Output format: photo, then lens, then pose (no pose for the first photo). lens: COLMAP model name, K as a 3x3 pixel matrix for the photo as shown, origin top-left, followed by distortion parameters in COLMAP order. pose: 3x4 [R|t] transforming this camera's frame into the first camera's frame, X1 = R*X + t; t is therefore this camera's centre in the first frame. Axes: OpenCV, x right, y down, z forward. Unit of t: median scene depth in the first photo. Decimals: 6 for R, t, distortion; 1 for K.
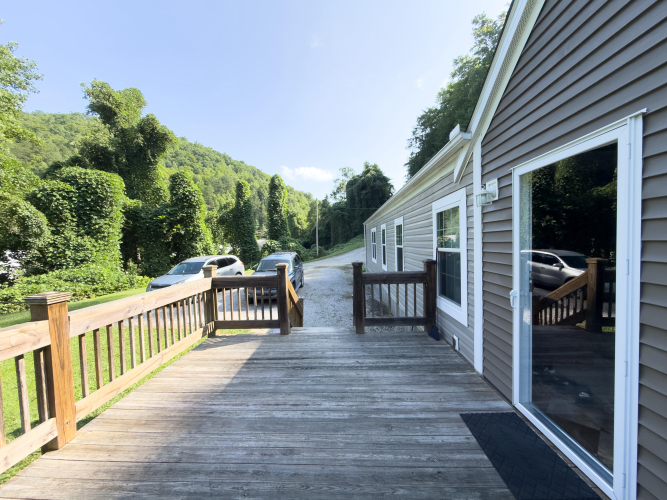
lens RADIAL K [[268.1, 0, 332.5], [0, 268.1, 249.0], [0, 0, 1]] dist [0.000681, -0.000032]
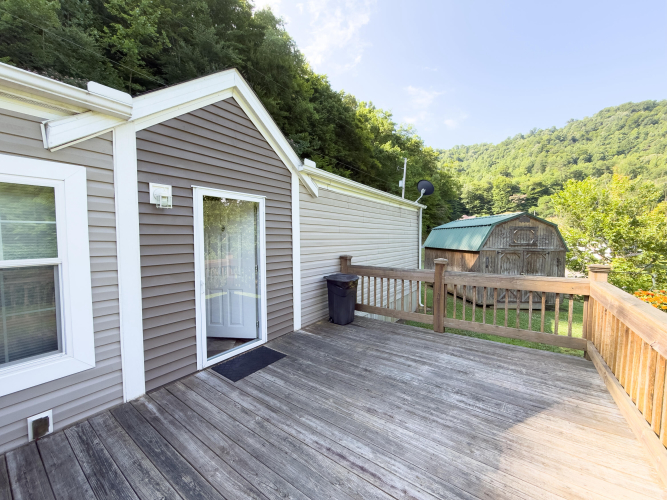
lens RADIAL K [[268.1, 0, 332.5], [0, 268.1, 249.0], [0, 0, 1]] dist [0.000681, -0.000032]
pose [[-0.840597, 0.010787, 0.541554, -0.568172], [0.045240, 0.997707, 0.050348, -0.035759], [-0.539769, 0.066823, -0.839157, 1.721546]]
